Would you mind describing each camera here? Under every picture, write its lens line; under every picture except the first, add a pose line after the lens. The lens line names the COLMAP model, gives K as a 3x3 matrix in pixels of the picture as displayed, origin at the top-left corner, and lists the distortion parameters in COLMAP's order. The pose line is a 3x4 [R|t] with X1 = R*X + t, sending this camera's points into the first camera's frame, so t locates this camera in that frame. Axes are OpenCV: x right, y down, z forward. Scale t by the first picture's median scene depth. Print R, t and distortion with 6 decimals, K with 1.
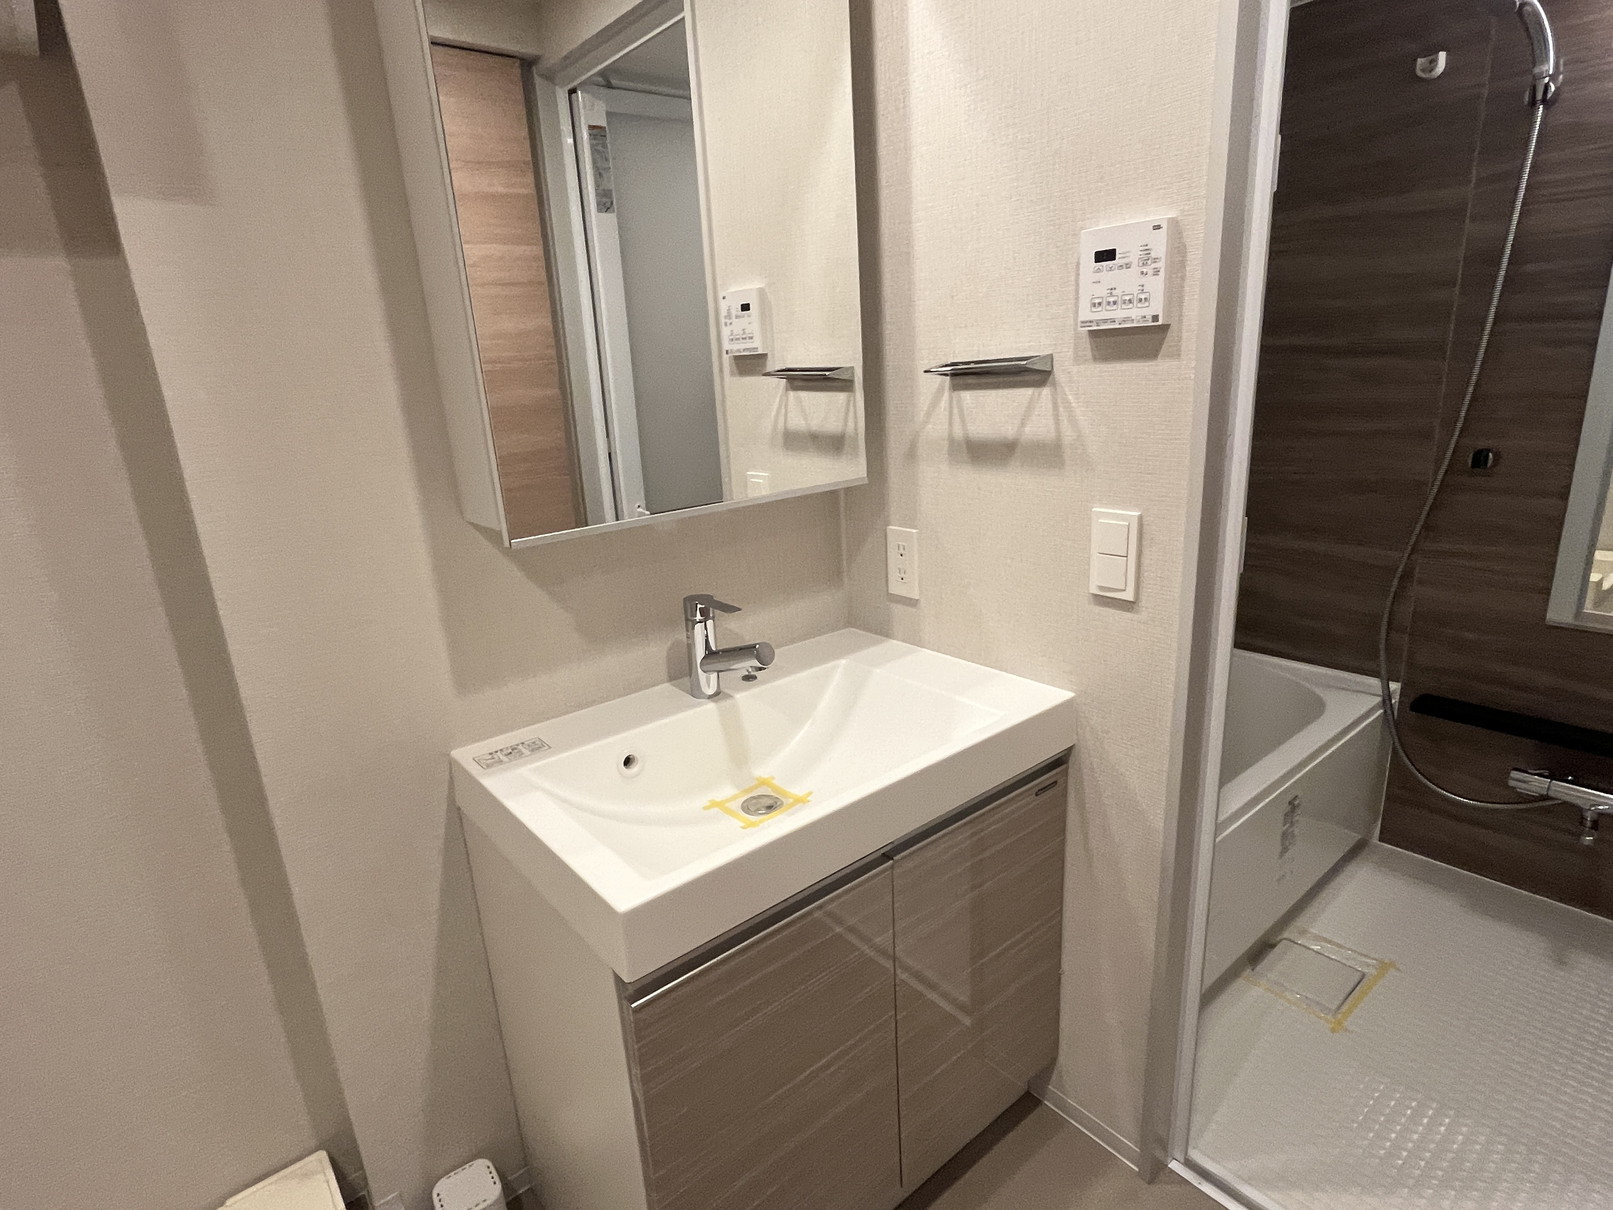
lens RADIAL K [[864.1, 0, 810.3], [0, 864.1, 613.3], [0, 0, 1]] dist [-0.001285, -0.002802]
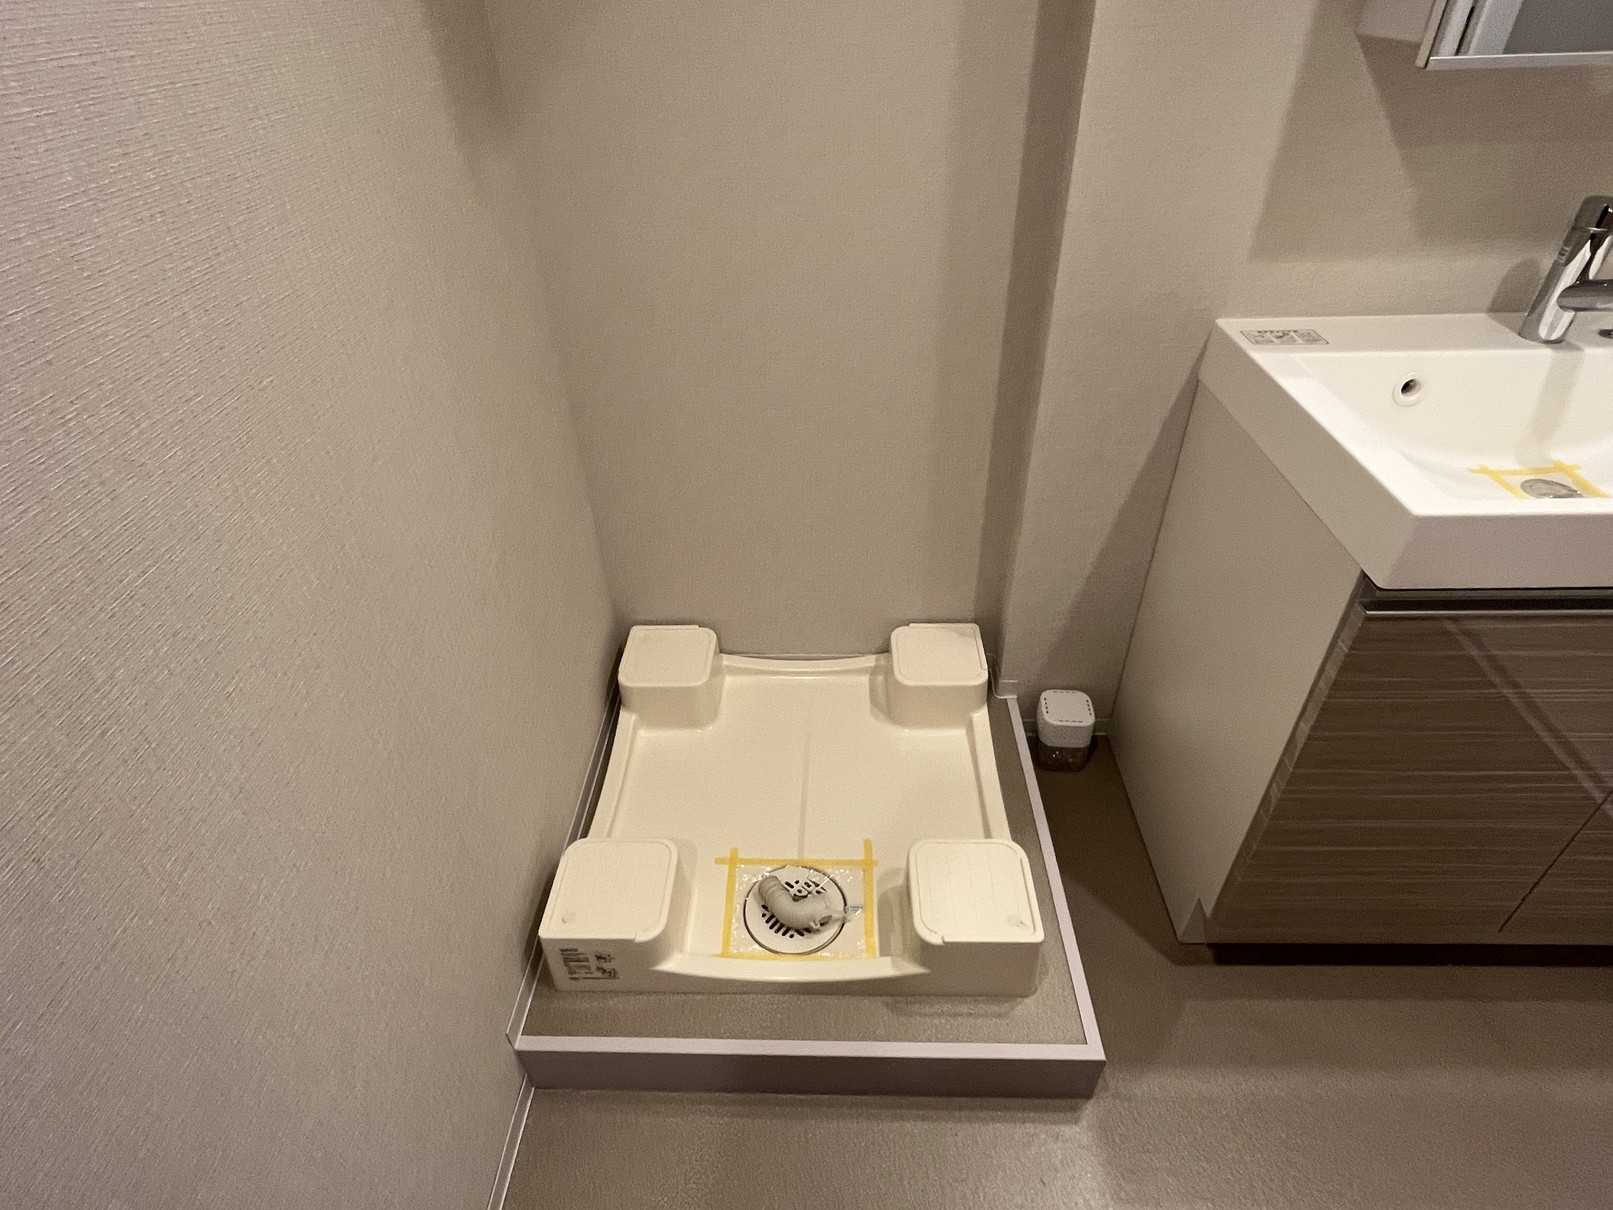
lens RADIAL K [[864.1, 0, 809.2], [0, 864.1, 613.9], [0, 0, 1]] dist [-0.001285, -0.002802]
pose [[0.746068, 0.429560, -0.508784, -0.115131], [-0.194330, 0.871288, 0.450658, 0.092457], [0.636882, -0.237349, 0.733517, -0.061459]]
